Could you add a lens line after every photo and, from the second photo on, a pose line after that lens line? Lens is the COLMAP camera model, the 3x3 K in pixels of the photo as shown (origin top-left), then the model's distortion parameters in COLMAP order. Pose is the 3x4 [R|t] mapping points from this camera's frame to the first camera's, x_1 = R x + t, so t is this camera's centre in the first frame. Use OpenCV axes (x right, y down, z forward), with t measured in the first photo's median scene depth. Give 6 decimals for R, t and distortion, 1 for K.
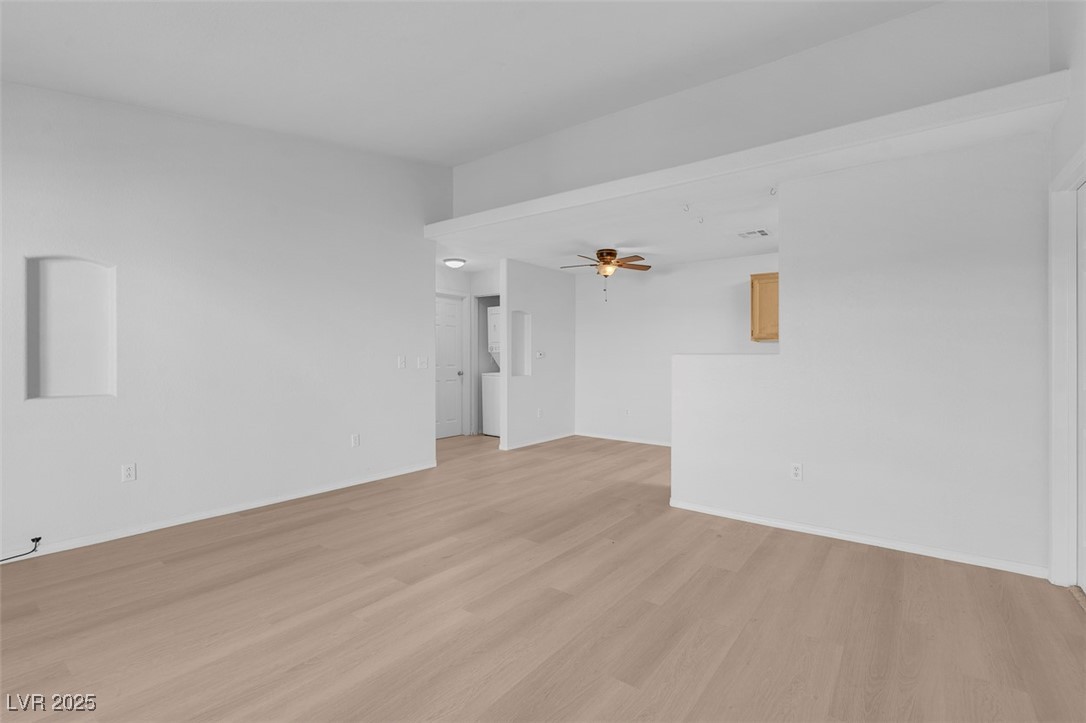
lens RADIAL K [[489.1, 0, 538.2], [0, 489.1, 360.2], [0, 0, 1]] dist [-0.002293, 0.001049]
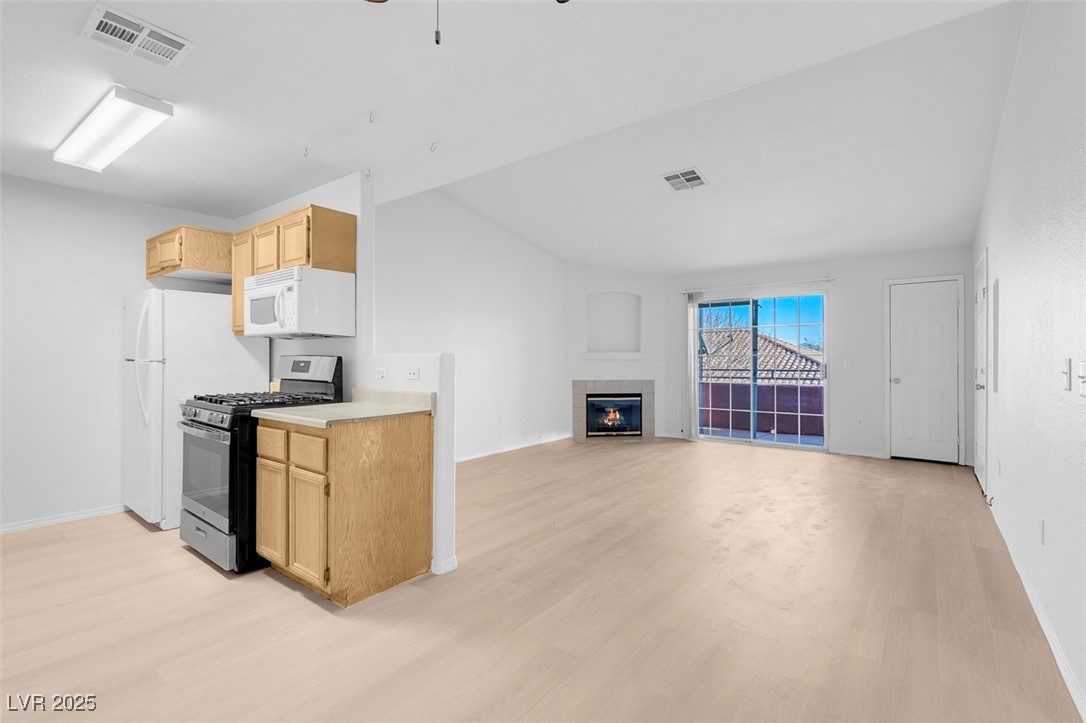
lens RADIAL K [[498.8, 0, 538.3], [0, 498.8, 356.8], [0, 0, 1]] dist [-0.001898, 0.000657]
pose [[-0.999979, -0.001642, 0.006265, 0.091505], [-0.001612, 0.999988, 0.004729, -0.006953], [-0.006273, 0.004719, -0.999969, 1.066486]]
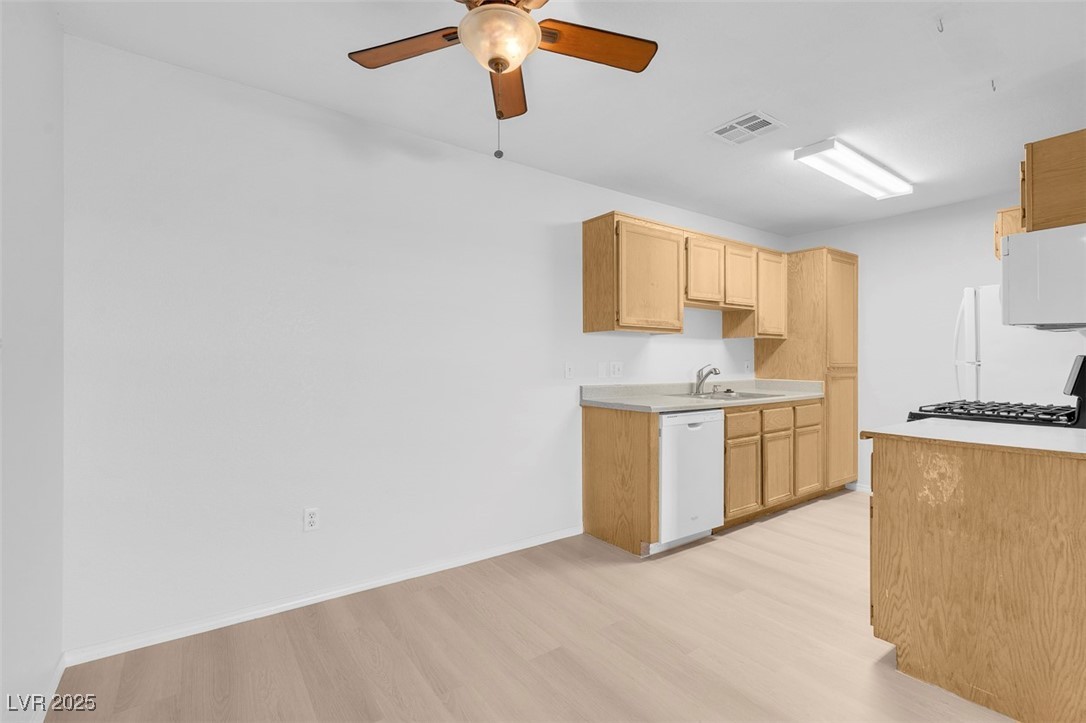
lens RADIAL K [[489.1, 0, 538.2], [0, 489.1, 360.2], [0, 0, 1]] dist [-0.002293, 0.001049]
pose [[0.294866, 0.001023, 0.955538, -0.107063], [0.008507, 0.999957, -0.003695, -0.003792], [-0.955501, 0.009218, 0.294845, 0.812092]]
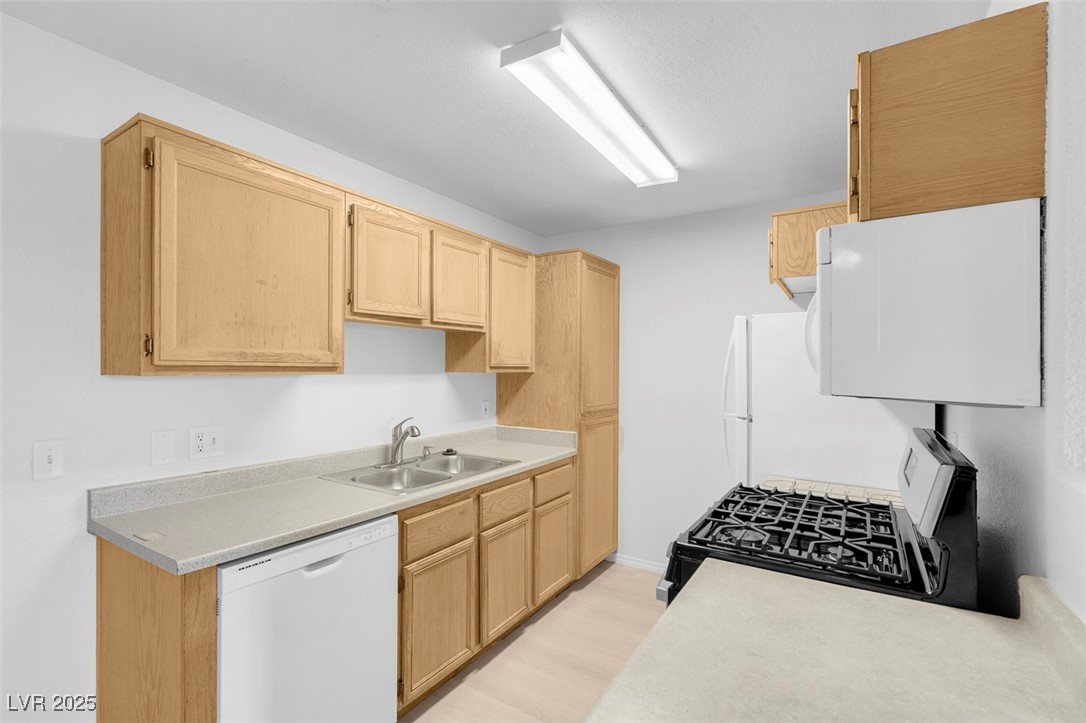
lens RADIAL K [[493.4, 0, 536.7], [0, 493.4, 368.5], [0, 0, 1]] dist [-0.001823, 0.000257]
pose [[-0.082951, -0.002554, 0.996550, 0.144779], [0.003986, 0.999988, 0.002894, -0.038227], [-0.996546, 0.004212, -0.082940, 0.720898]]
